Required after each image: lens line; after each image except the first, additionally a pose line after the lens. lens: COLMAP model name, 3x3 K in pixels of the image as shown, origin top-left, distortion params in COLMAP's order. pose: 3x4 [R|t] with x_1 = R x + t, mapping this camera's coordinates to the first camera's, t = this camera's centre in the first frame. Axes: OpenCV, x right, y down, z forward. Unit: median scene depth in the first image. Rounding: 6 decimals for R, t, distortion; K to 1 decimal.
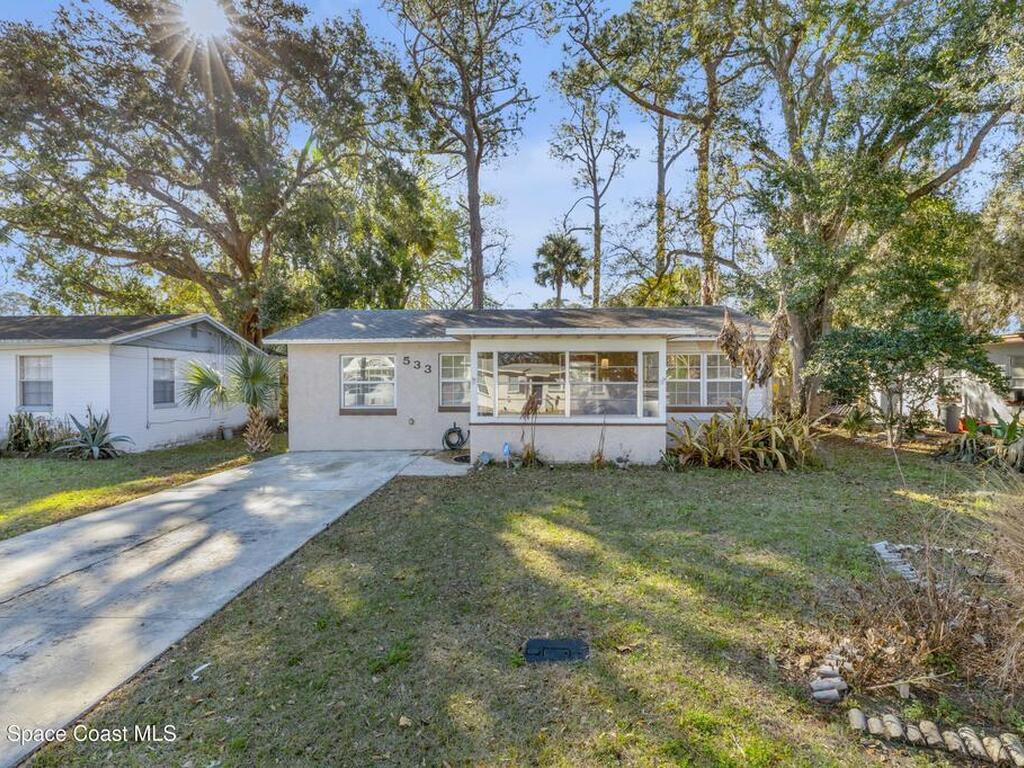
lens RADIAL K [[526.4, 0, 512.0], [0, 526.4, 384.0], [0, 0, 1]] dist [0.002683, 0.000305]
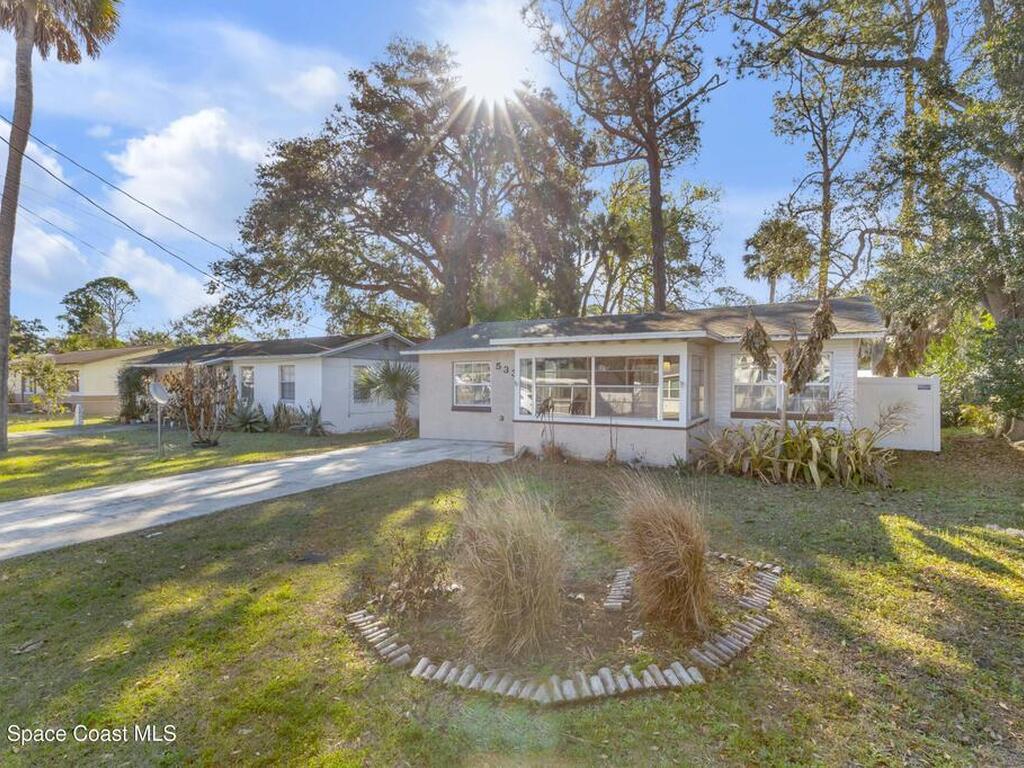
lens RADIAL K [[526.4, 0, 512.0], [0, 526.4, 384.0], [0, 0, 1]] dist [0.002683, 0.000305]
pose [[0.882191, 0.004852, -0.470867, 0.386827], [-0.006228, 0.999980, -0.001364, -0.003066], [0.470851, 0.004136, 0.882203, -0.020639]]
